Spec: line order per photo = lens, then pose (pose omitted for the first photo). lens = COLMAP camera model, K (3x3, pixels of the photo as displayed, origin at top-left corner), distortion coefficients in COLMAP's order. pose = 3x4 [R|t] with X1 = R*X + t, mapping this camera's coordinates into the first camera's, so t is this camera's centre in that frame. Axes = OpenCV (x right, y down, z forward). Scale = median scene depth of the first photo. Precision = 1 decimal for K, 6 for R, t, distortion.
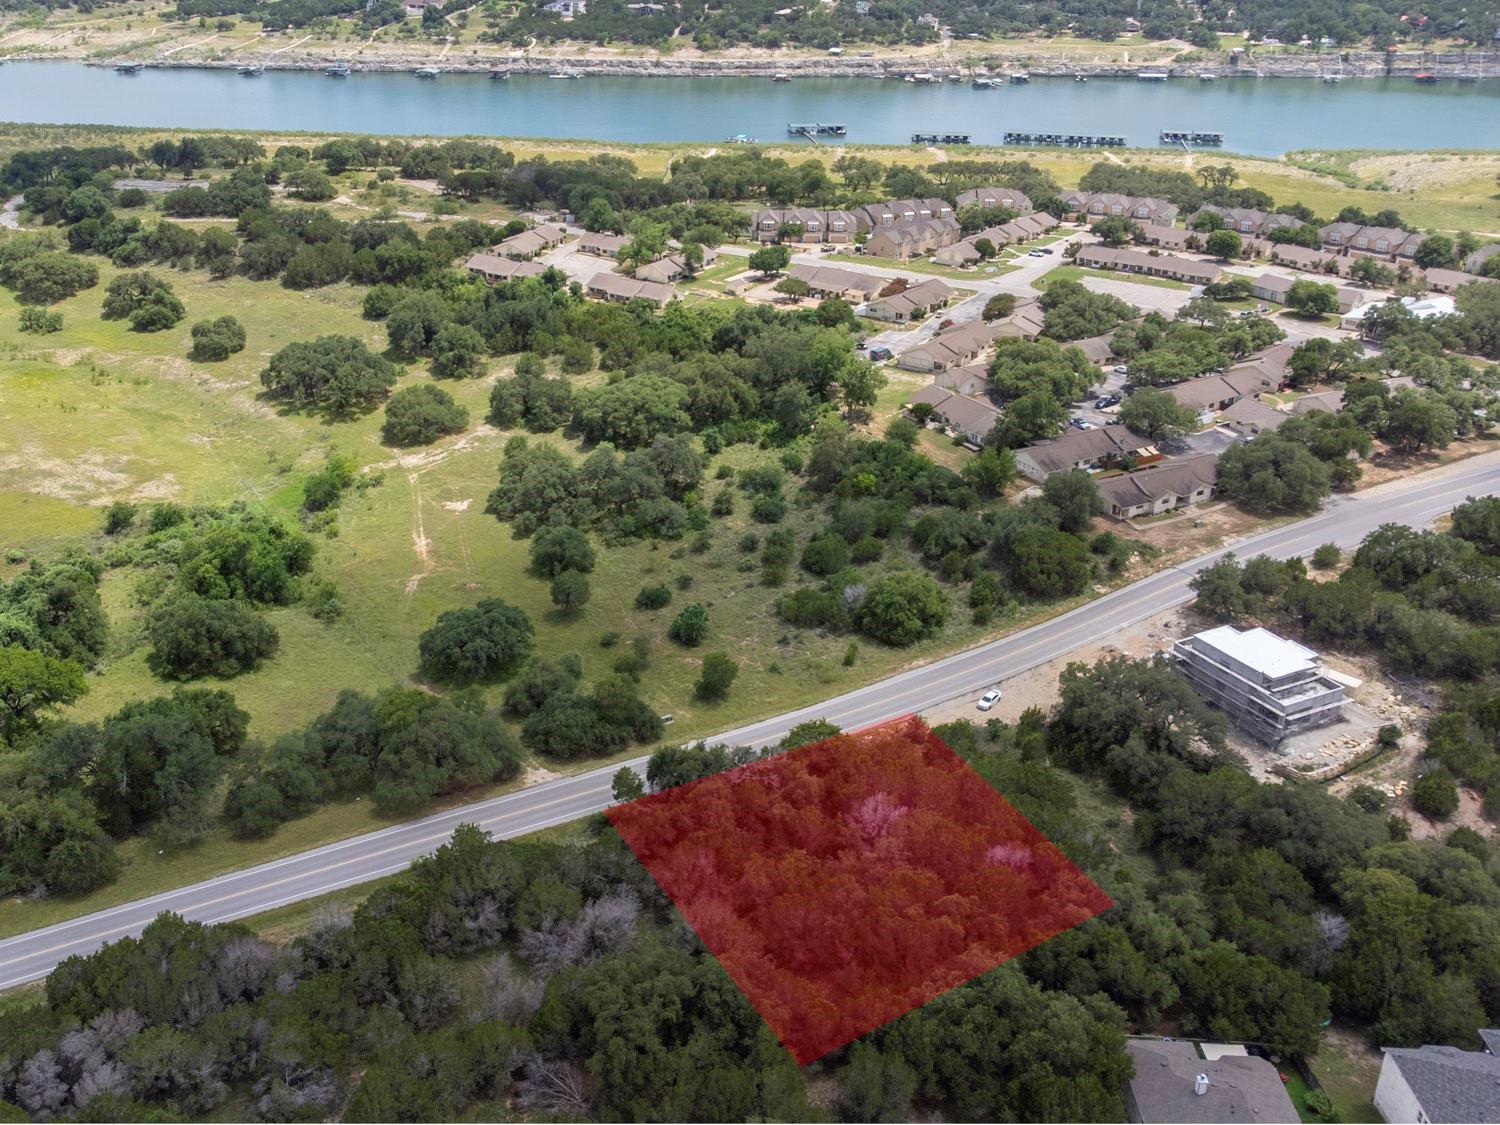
lens RADIAL K [[1478.3, 0, 639.2], [0, 1478.3, 559.0], [0, 0, 1]] dist [0.078772, -0.190678]
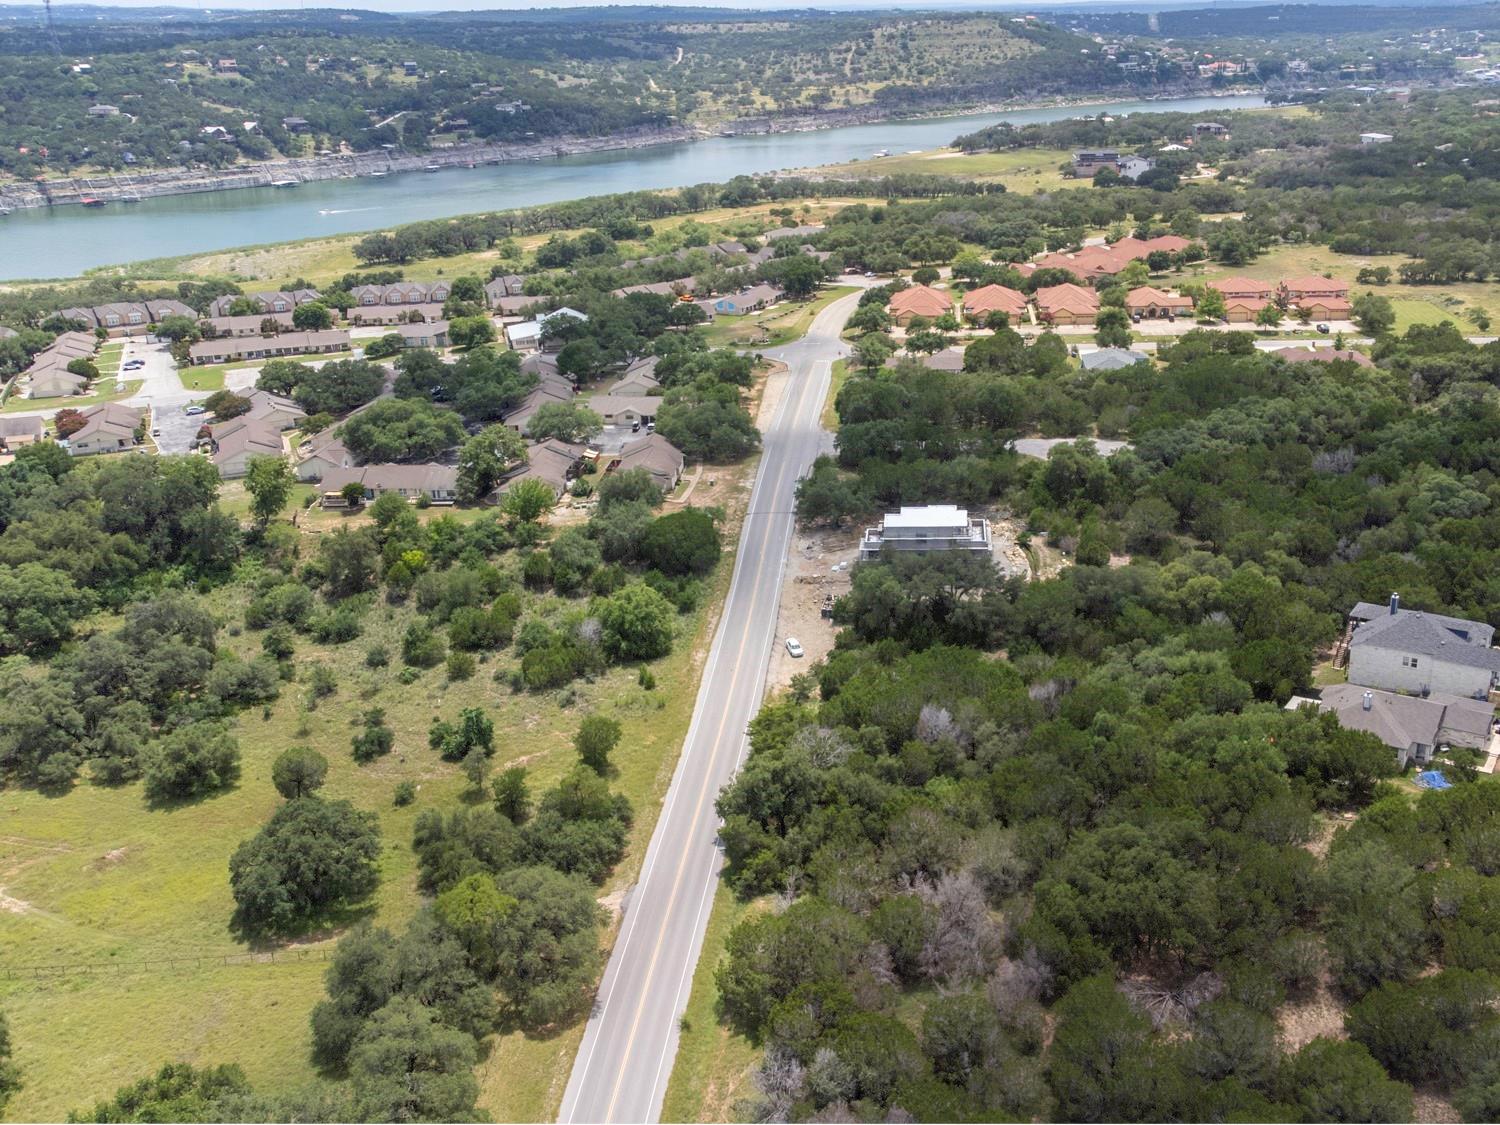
lens RADIAL K [[1473.0, 0, 899.6], [0, 1473.0, 567.1], [0, 0, 1]] dist [0.004203, 0.075053]
pose [[0.470932, -0.316945, 0.823267, -0.329735], [0.388304, 0.912436, 0.129153, -0.036509], [-0.792113, 0.258856, 0.552767, 0.202533]]
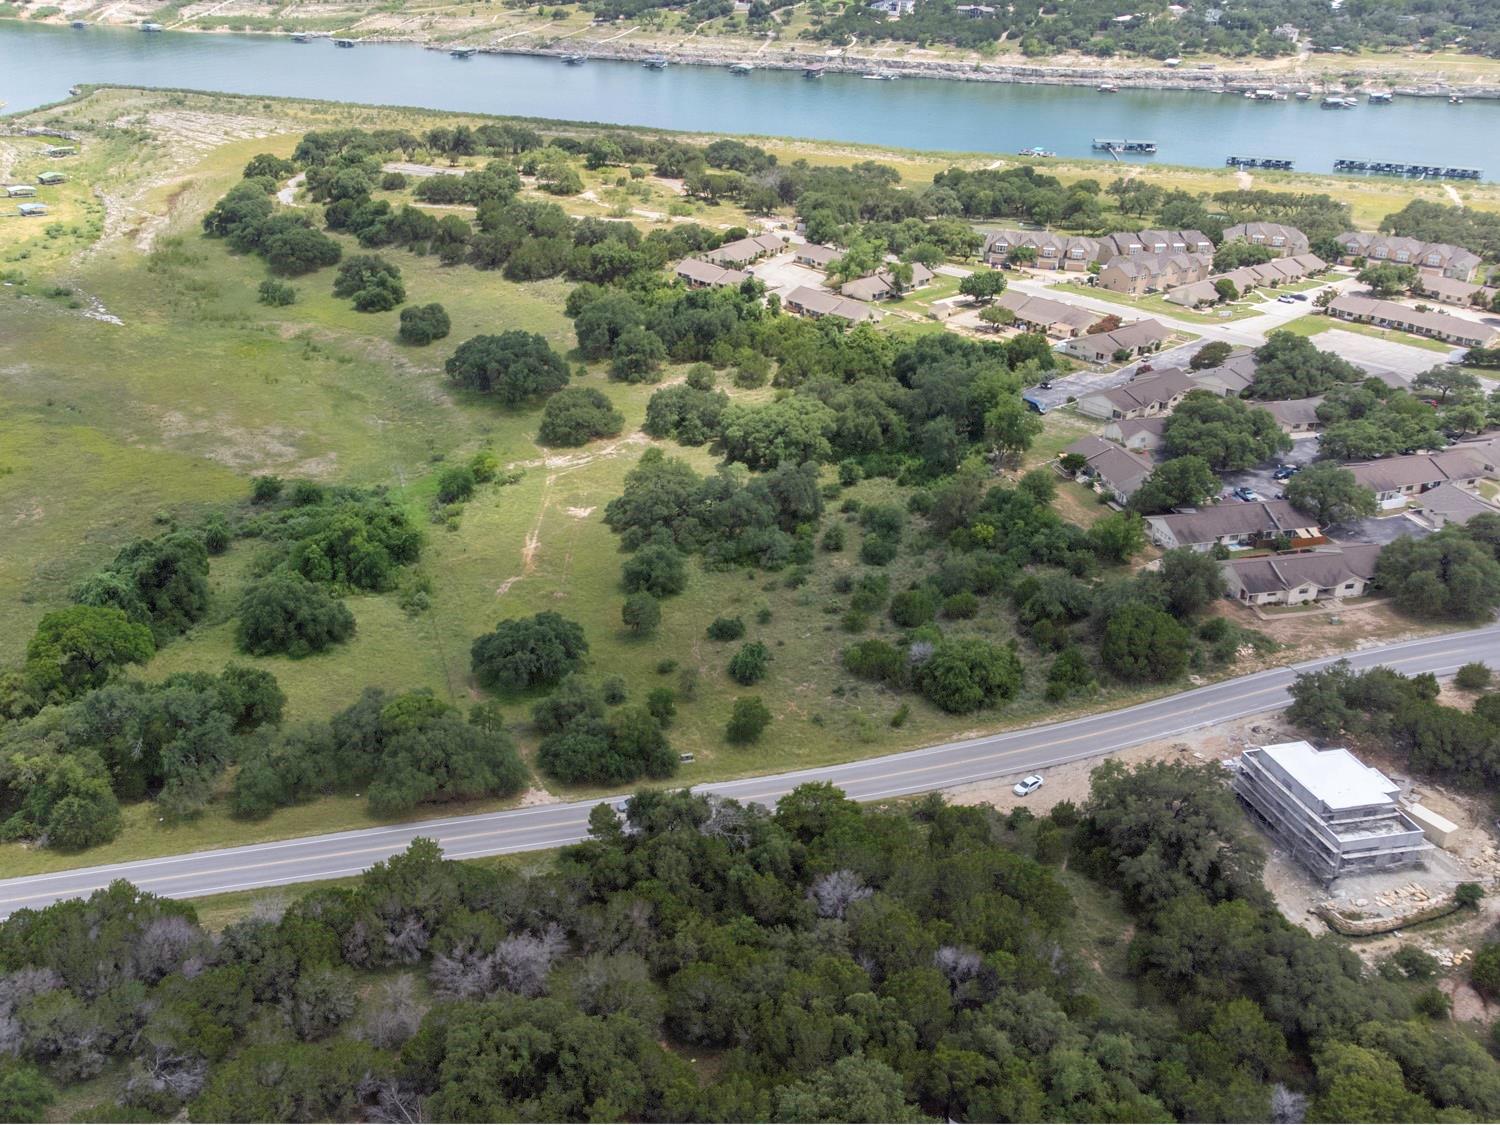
lens RADIAL K [[1488.5, 0, 643.1], [0, 1488.5, 559.7], [0, 0, 1]] dist [0.000702, 0.088672]
pose [[0.972068, 0.110519, -0.207049, 0.103701], [-0.109528, 0.993850, 0.016279, -0.019922], [0.207575, 0.006853, 0.978195, 0.020632]]
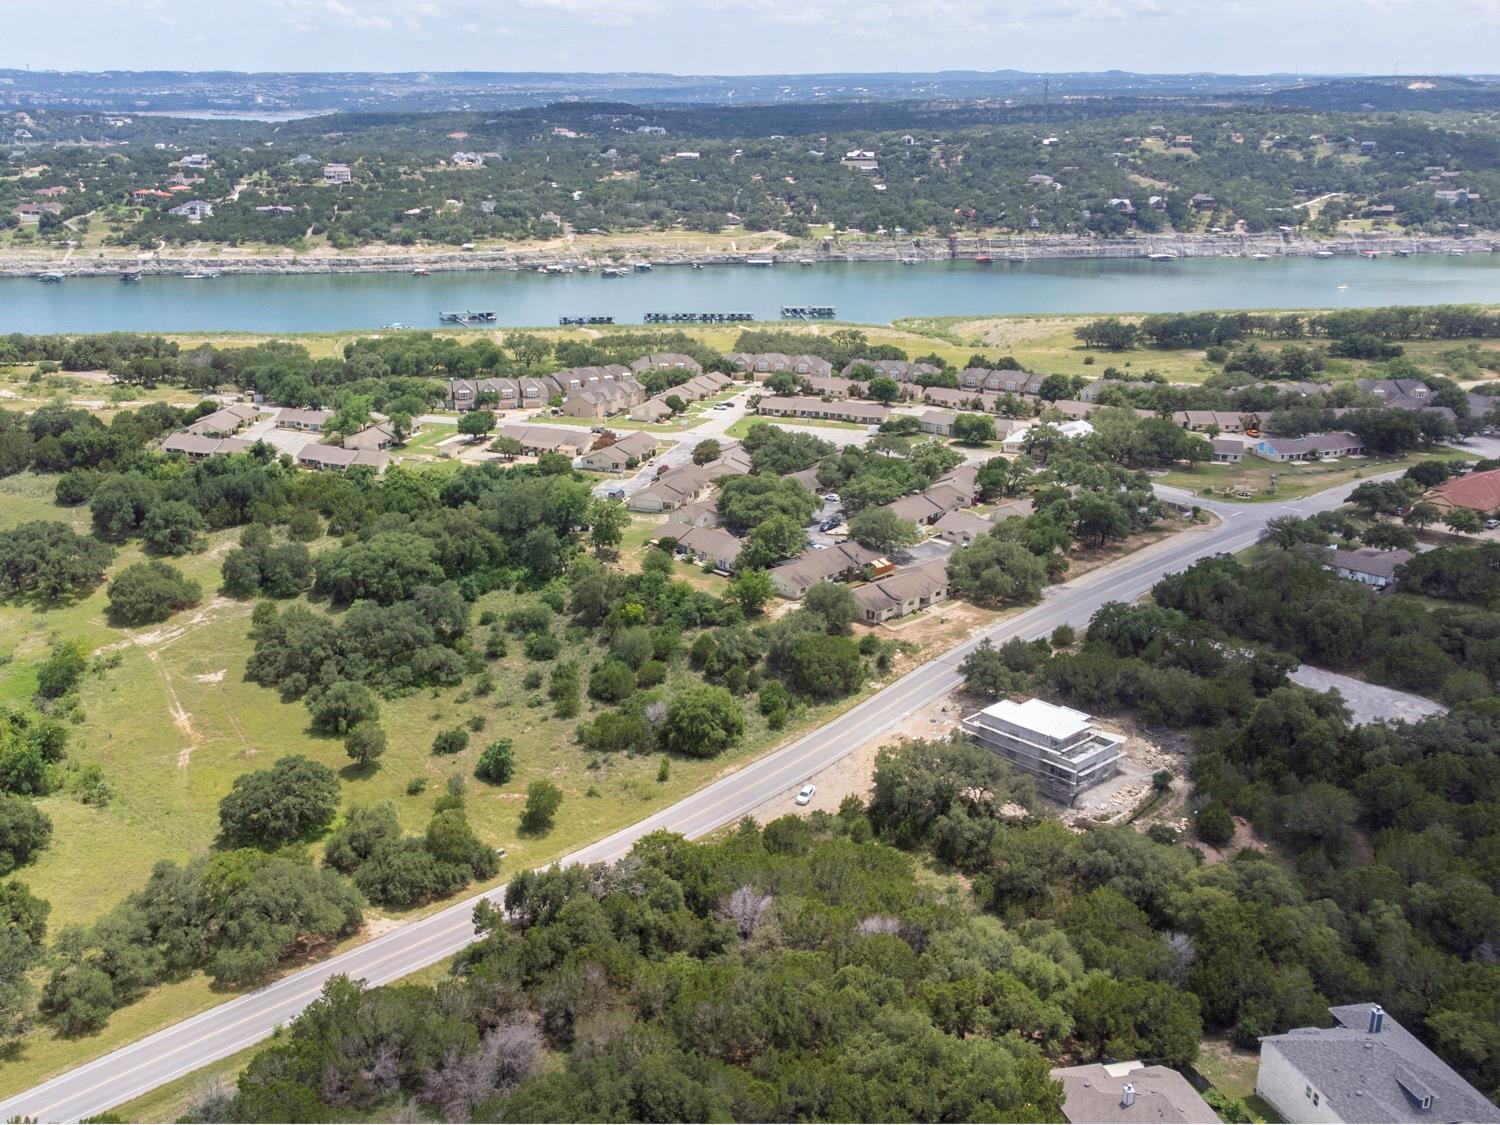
lens RADIAL K [[1478.3, 0, 639.2], [0, 1478.3, 559.0], [0, 0, 1]] dist [0.078772, -0.190678]
pose [[0.966392, -0.075419, 0.245761, -0.068635], [0.106566, 0.987516, -0.115996, 0.023044], [-0.233945, 0.138288, 0.962365, 0.005065]]
